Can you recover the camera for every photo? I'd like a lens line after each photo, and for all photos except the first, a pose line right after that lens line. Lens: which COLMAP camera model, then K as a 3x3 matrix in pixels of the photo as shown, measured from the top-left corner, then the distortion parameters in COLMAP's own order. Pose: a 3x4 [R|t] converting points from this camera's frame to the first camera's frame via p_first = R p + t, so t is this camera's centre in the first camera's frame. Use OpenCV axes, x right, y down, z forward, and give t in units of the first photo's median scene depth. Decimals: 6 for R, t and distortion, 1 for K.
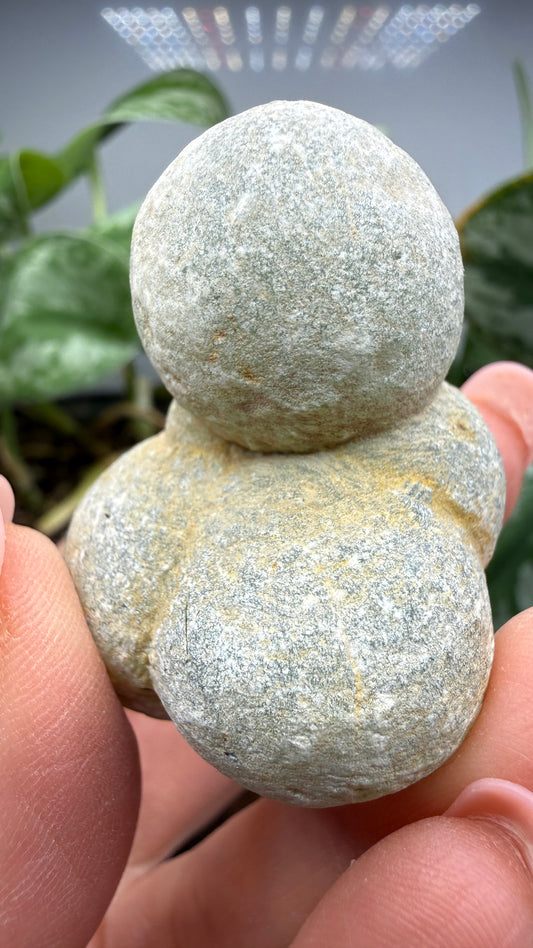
lens RADIAL K [[685.4, 0, 264.7], [0, 685.4, 474.0], [0, 0, 1]] dist [-0.012265, -0.002753]
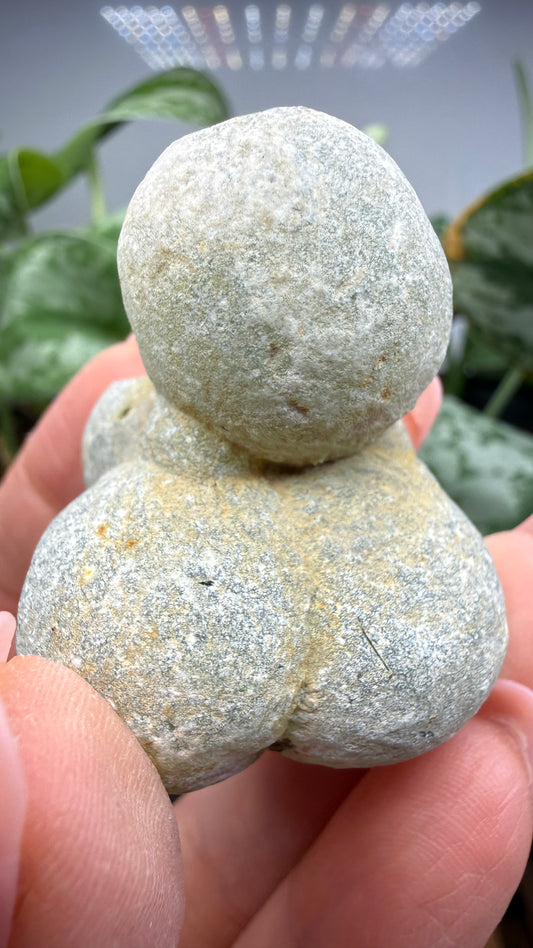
lens RADIAL K [[685.4, 0, 261.9], [0, 685.4, 473.6], [0, 0, 1]] dist [-0.012265, -0.002753]
pose [[0.584058, -0.244535, 0.774002, -0.982088], [0.179500, 0.968845, 0.170643, -0.243085], [-0.791616, 0.039268, 0.609756, 0.527256]]
